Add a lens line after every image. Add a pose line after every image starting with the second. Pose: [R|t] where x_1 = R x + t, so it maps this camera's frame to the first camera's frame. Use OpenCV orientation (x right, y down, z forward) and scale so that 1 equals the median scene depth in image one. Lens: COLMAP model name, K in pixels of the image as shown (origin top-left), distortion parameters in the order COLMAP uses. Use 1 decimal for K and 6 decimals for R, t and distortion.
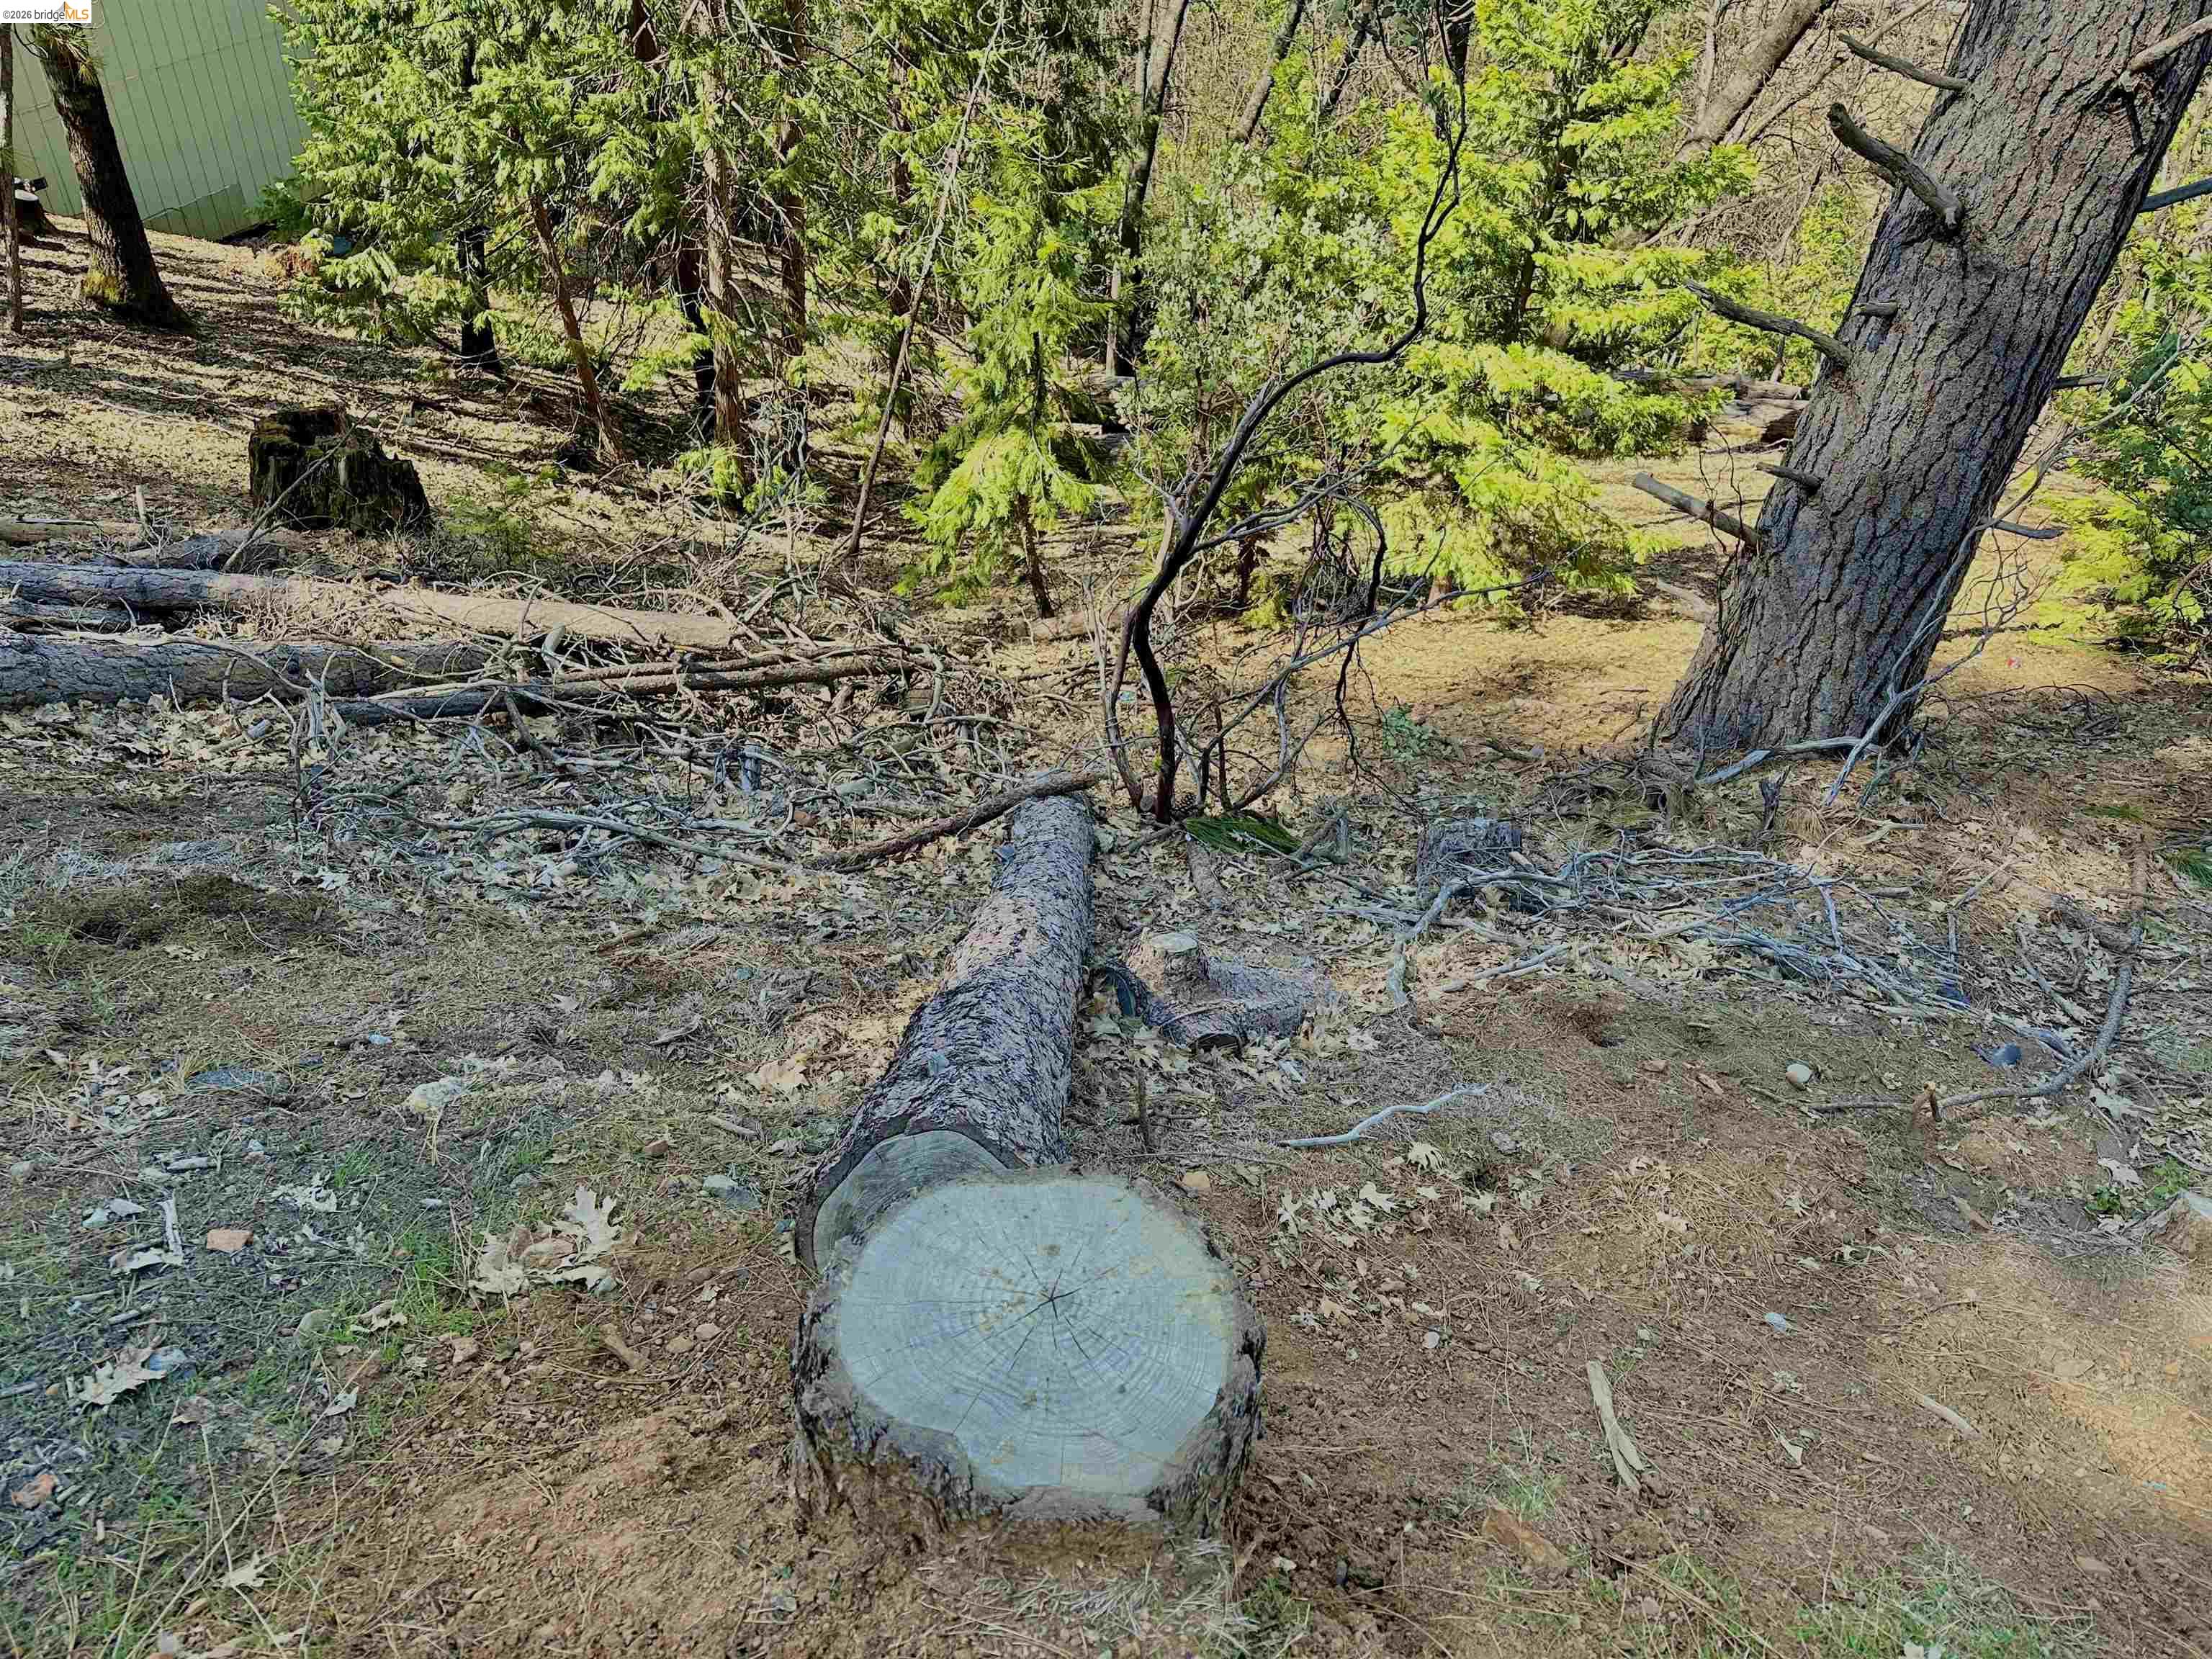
lens RADIAL K [[1536.0, 0, 1116.5], [0, 1536.0, 847.2], [0, 0, 1]] dist [0.050109, -0.055224]
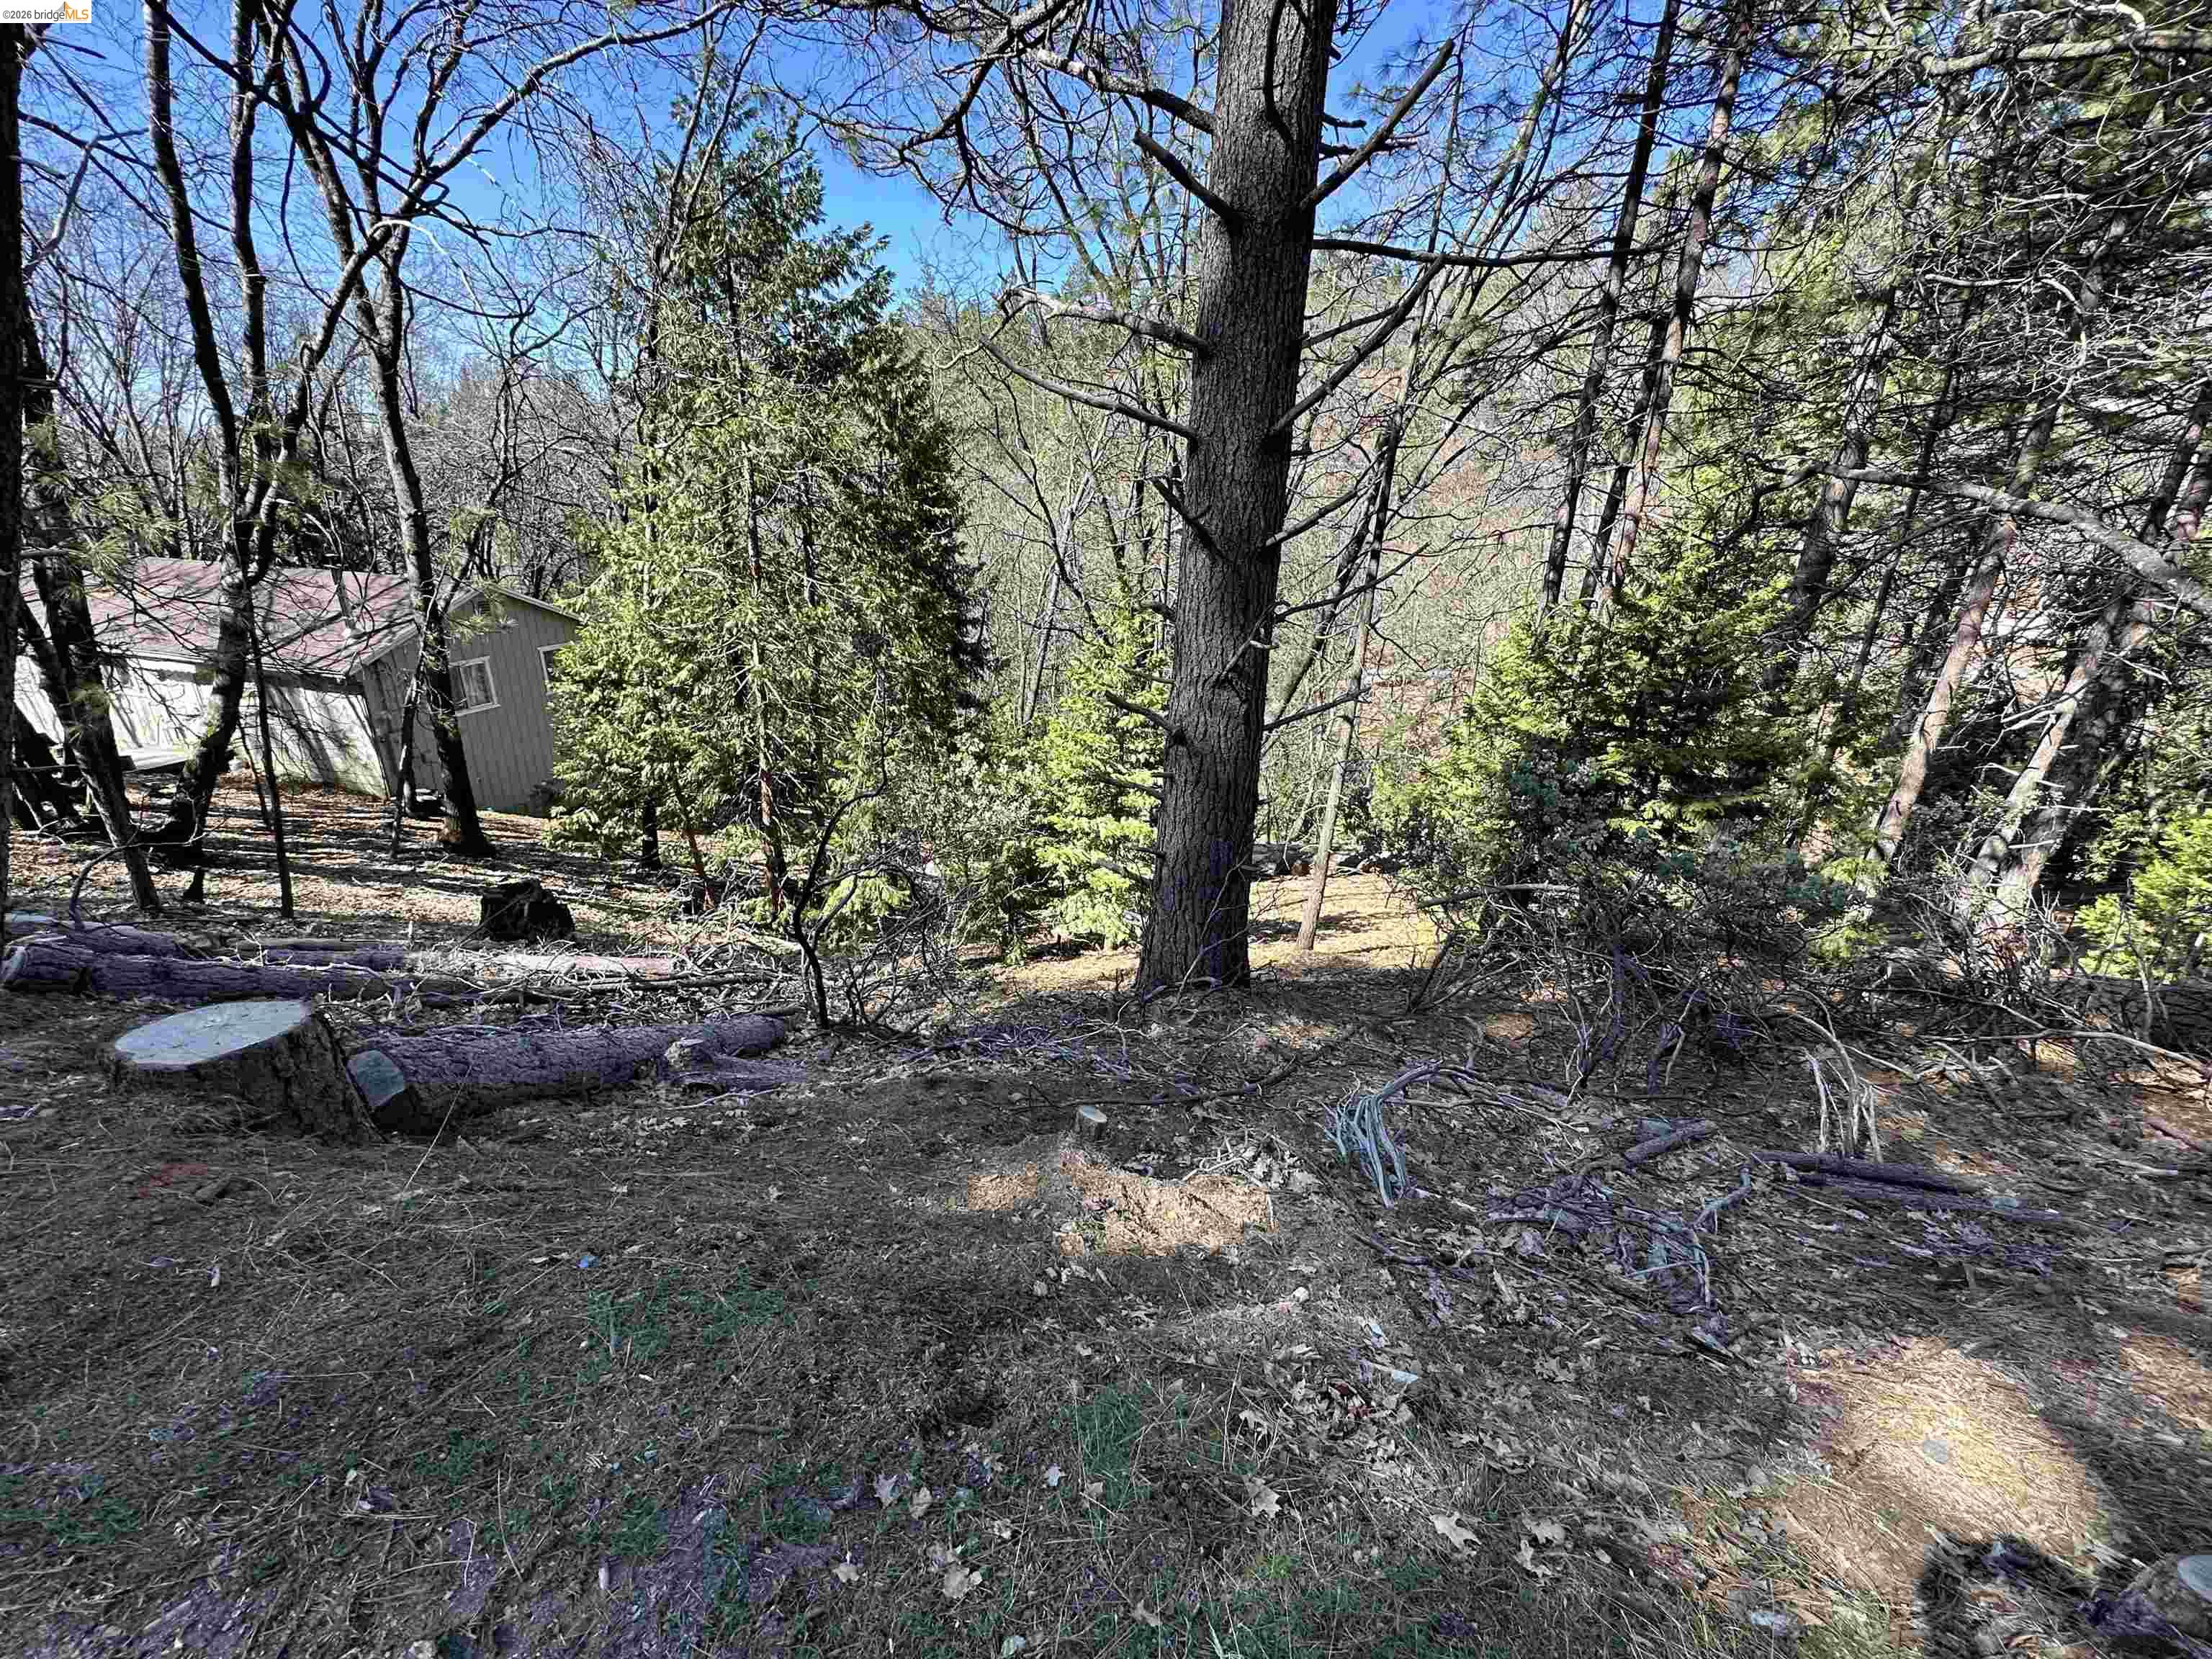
lens RADIAL K [[877.1, 0, 1109.7], [0, 877.1, 830.2], [0, 0, 1]] dist [-0.003331, 0.000232]
pose [[0.997961, -0.053565, 0.034702, 0.356494], [0.062119, 0.940016, -0.335426, 0.138523], [-0.014654, 0.336897, 0.941427, -0.147310]]
